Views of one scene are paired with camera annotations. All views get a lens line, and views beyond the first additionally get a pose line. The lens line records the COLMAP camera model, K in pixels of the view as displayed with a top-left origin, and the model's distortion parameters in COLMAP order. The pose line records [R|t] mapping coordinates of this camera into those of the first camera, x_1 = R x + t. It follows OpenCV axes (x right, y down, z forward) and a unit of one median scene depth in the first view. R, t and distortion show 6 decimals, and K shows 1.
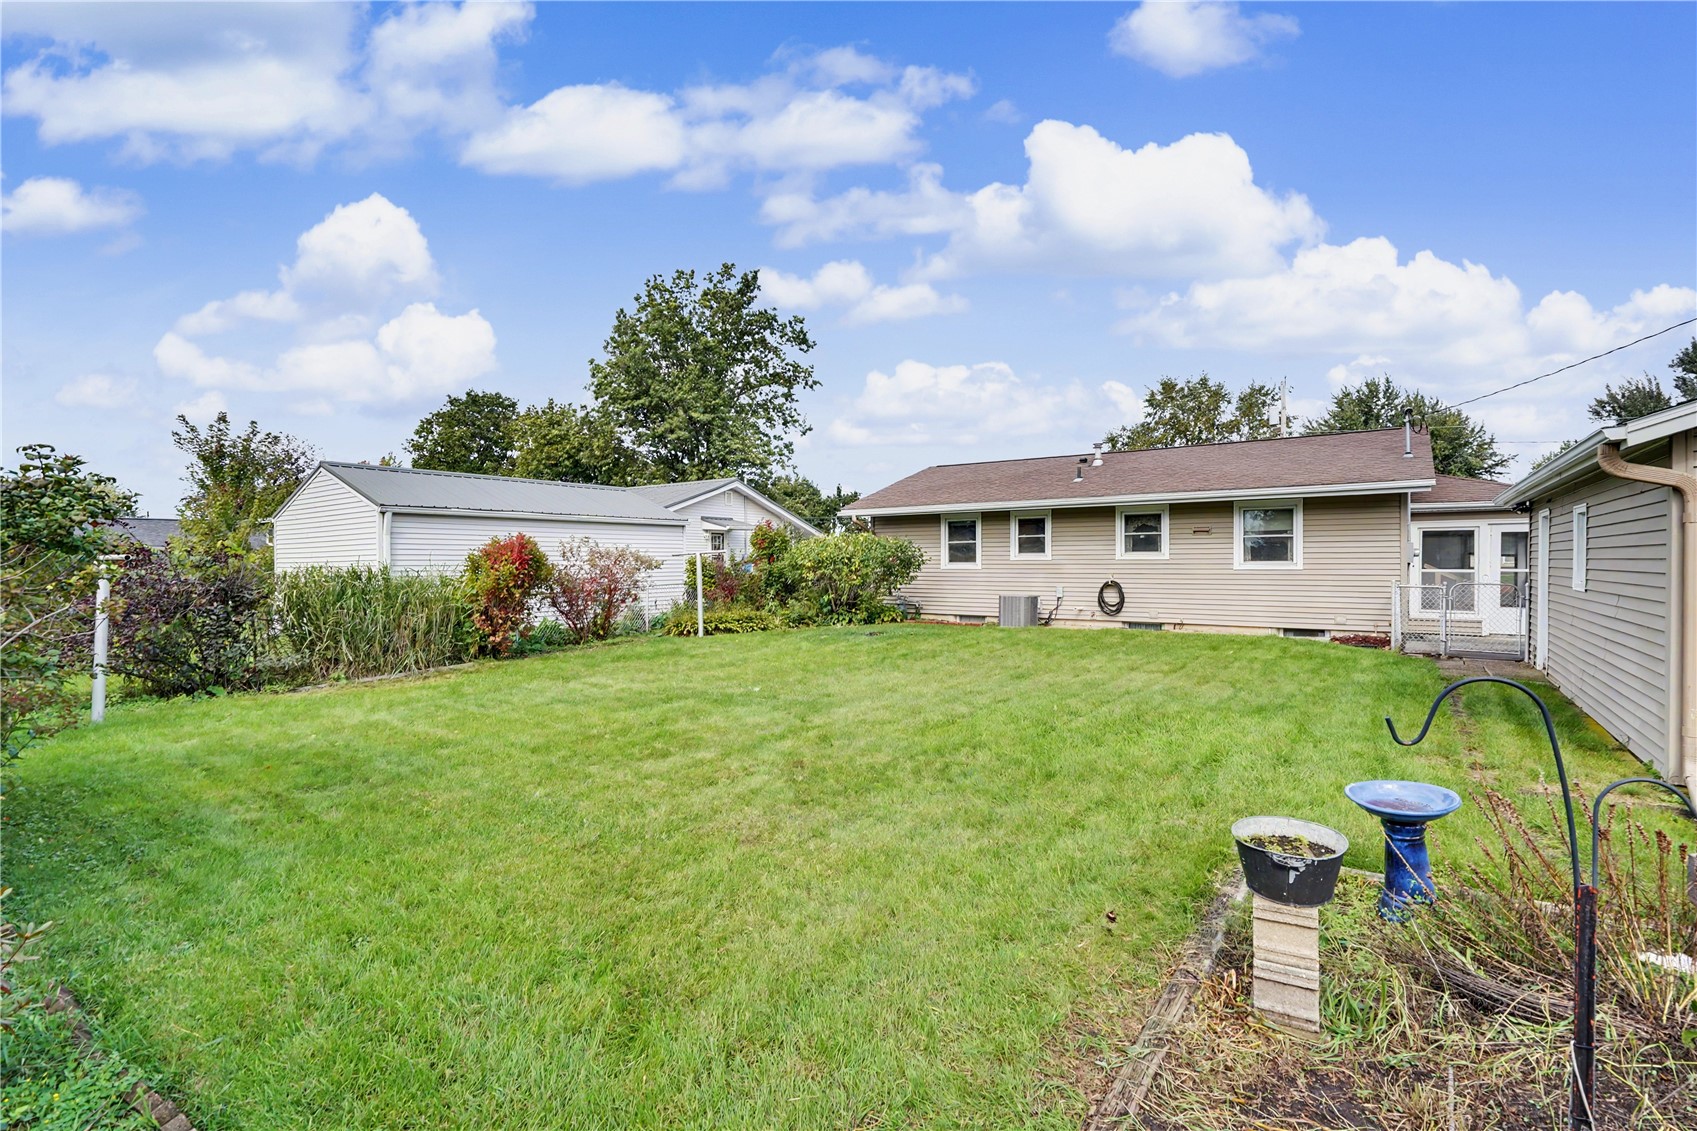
lens RADIAL K [[772.1, 0, 848.1], [0, 772.1, 549.4], [0, 0, 1]] dist [-0.001350, 0.000166]
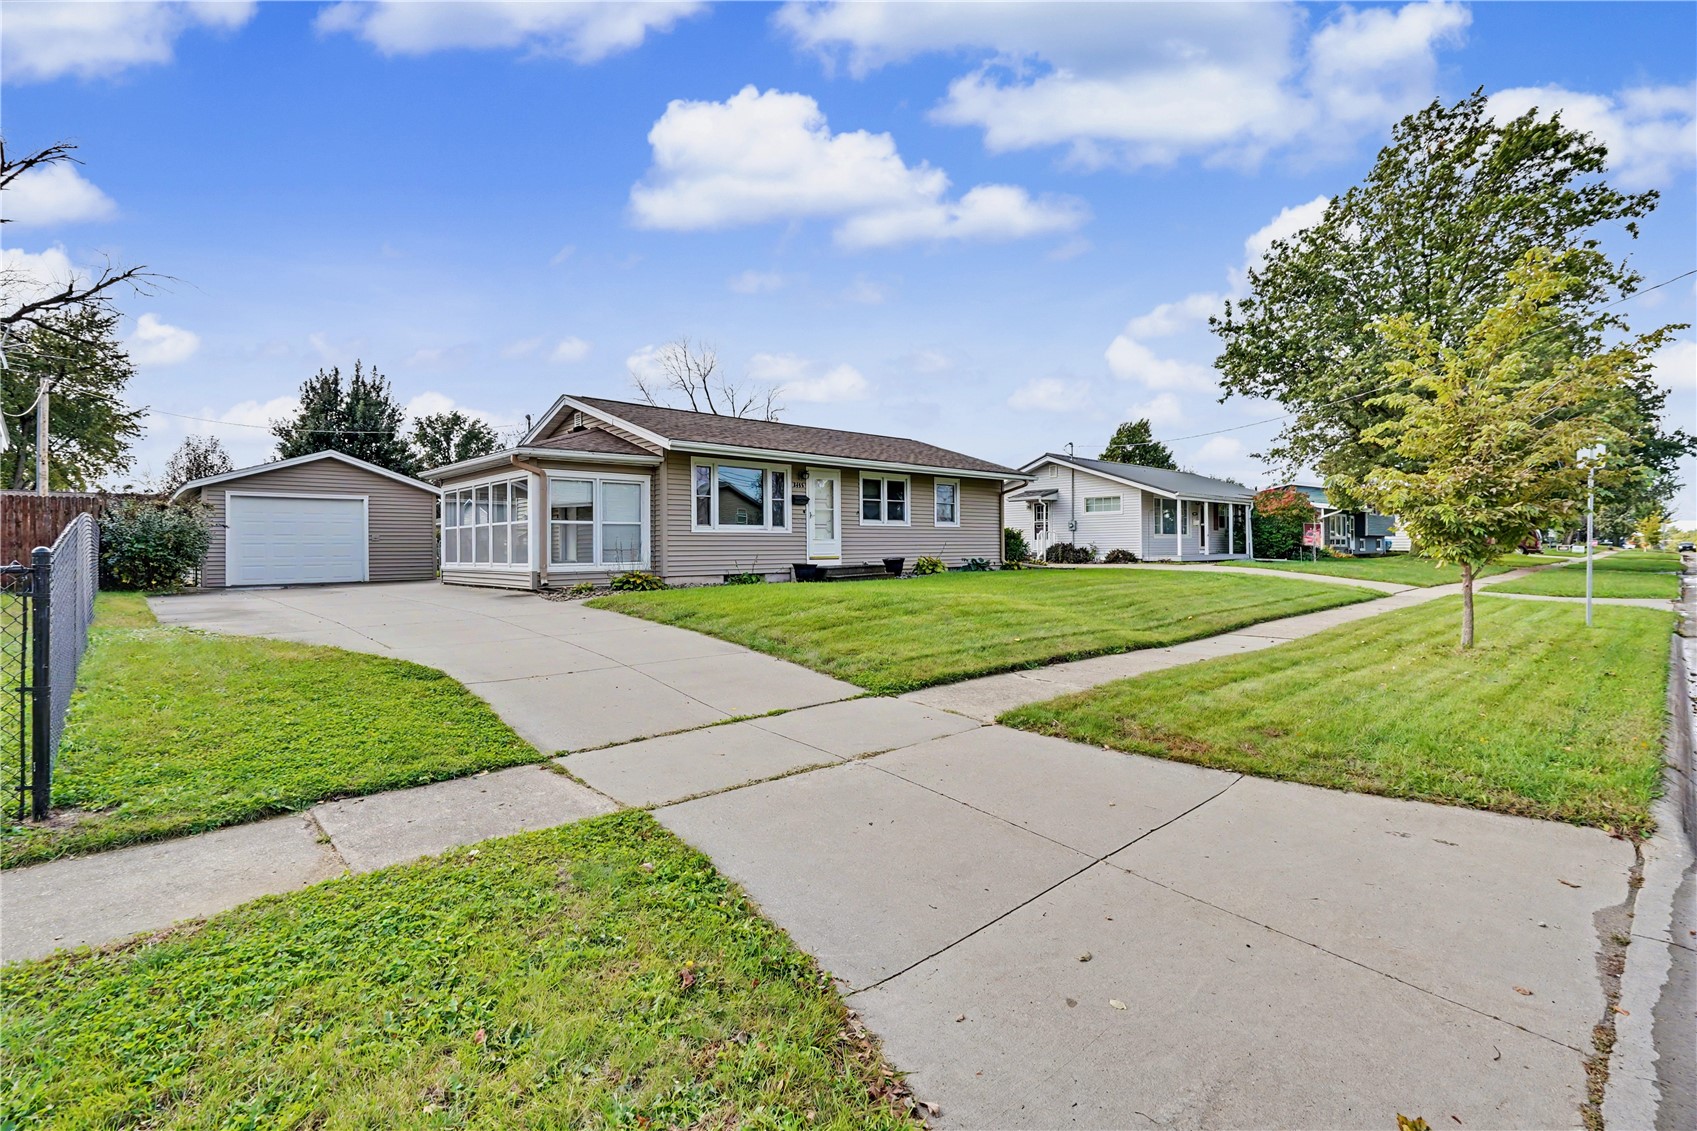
lens RADIAL K [[772.1, 0, 803.9], [0, 772.1, 536.5], [0, 0, 1]] dist [-0.001350, 0.000166]
pose [[0.999919, -0.012243, -0.003442, -1.288882], [0.012124, 0.999391, -0.032712, 0.006632], [0.003841, 0.032668, 0.999459, 0.006981]]
